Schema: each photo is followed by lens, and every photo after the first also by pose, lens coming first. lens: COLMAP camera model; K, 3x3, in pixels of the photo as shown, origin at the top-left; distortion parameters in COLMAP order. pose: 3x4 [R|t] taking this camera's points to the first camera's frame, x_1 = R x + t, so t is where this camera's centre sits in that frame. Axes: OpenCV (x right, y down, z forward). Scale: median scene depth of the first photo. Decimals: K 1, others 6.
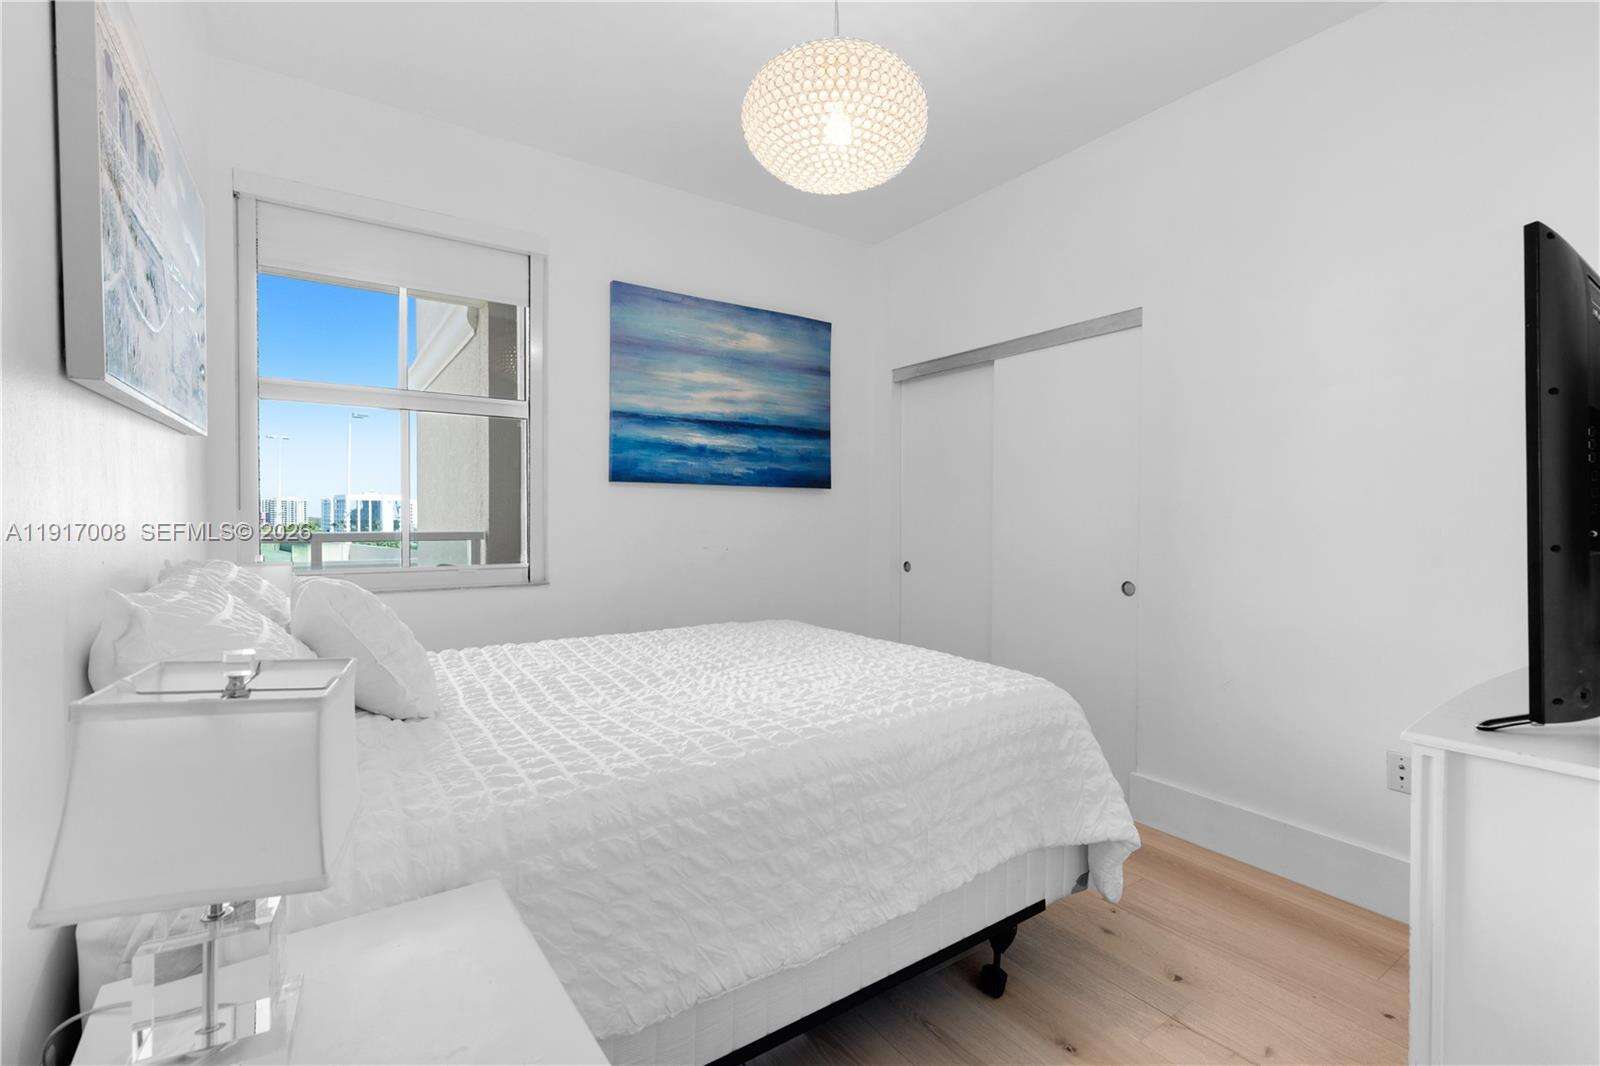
lens RADIAL K [[731.5, 0, 793.7], [0, 731.5, 531.8], [0, 0, 1]] dist [0.001038, -0.001268]
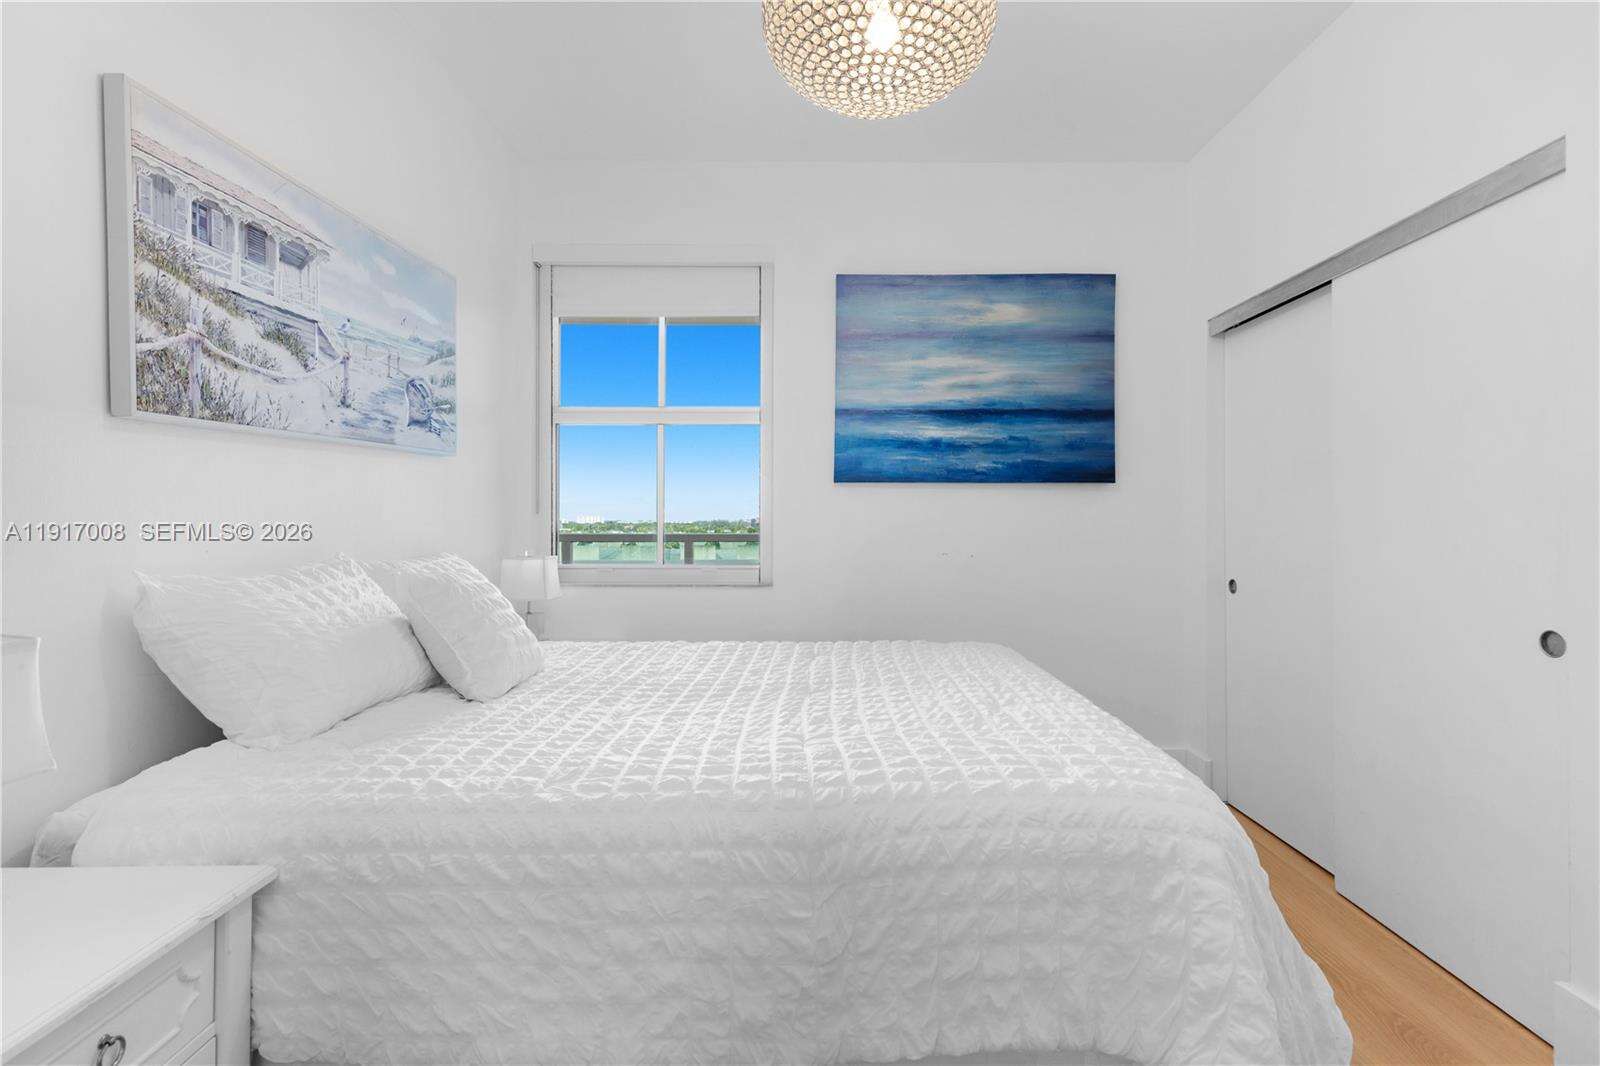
lens RADIAL K [[731.5, 0, 801.0], [0, 731.5, 520.3], [0, 0, 1]] dist [0.001038, -0.001268]
pose [[0.822143, -0.004225, -0.569265, 0.249009], [-0.008426, 0.999773, -0.019589, 0.000065], [0.569219, 0.020902, 0.821920, 0.177067]]
